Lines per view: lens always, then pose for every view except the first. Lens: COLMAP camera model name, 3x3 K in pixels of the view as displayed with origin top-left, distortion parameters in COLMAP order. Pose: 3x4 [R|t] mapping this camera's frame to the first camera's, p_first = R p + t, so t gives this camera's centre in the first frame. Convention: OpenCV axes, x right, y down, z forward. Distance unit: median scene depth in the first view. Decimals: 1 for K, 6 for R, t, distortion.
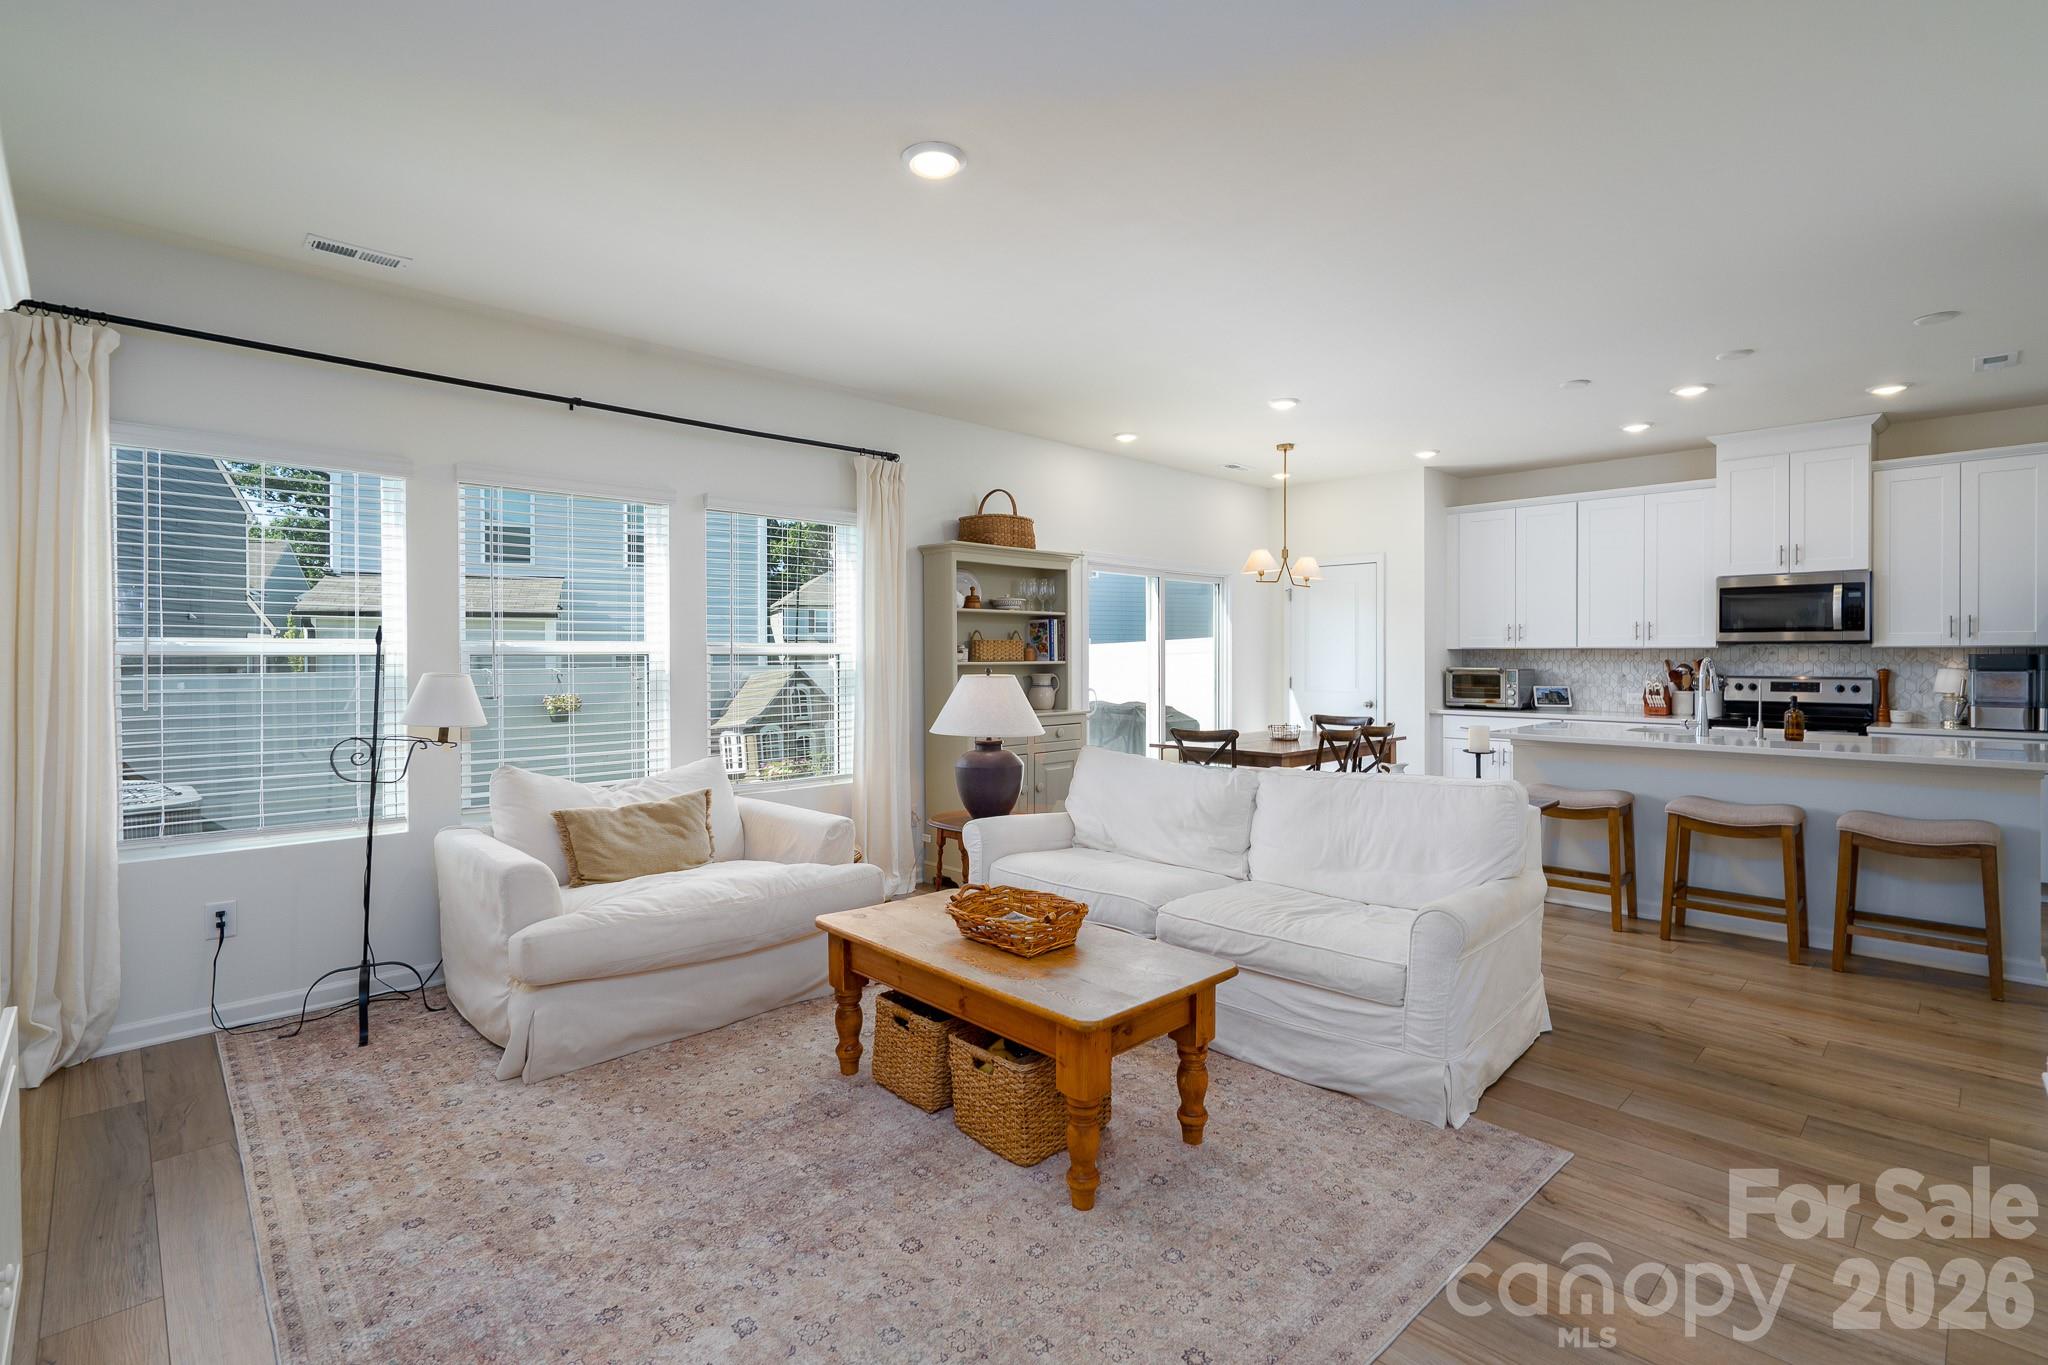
lens RADIAL K [[946.3, 0, 1072.9], [0, 946.3, 655.8], [0, 0, 1]] dist [-0.001858, 0.000667]
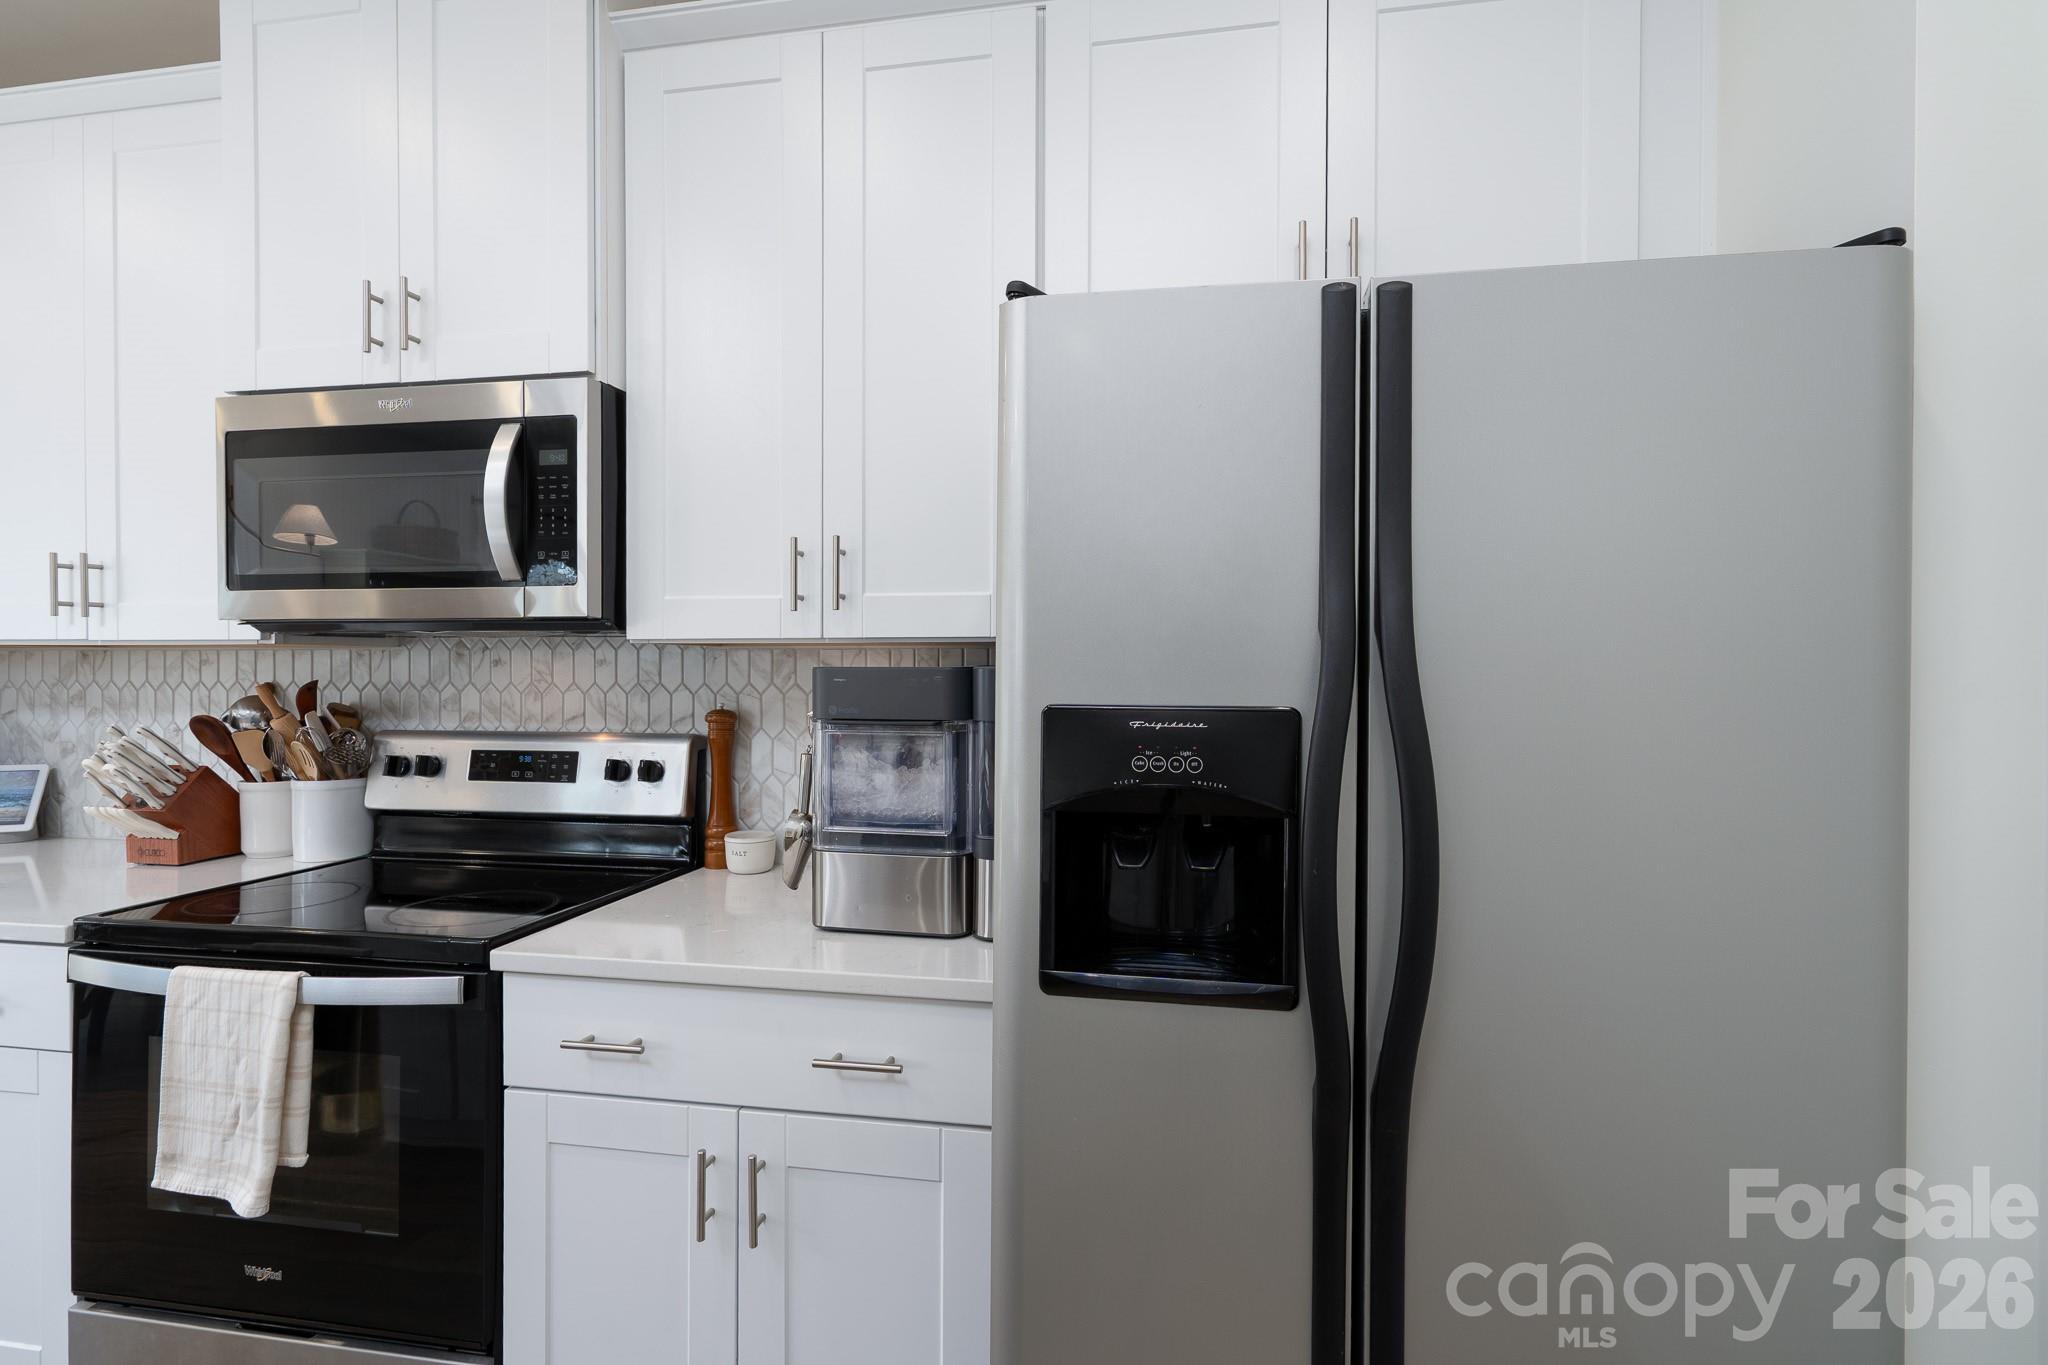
lens RADIAL K [[946.3, 0, 1065.4], [0, 946.3, 657.2], [0, 0, 1]] dist [-0.001858, 0.000667]
pose [[0.820262, 0.002710, 0.571981, 0.704571], [0.000558, 0.999985, -0.005538, -0.002408], [-0.571987, 0.004862, 0.820248, 0.602128]]
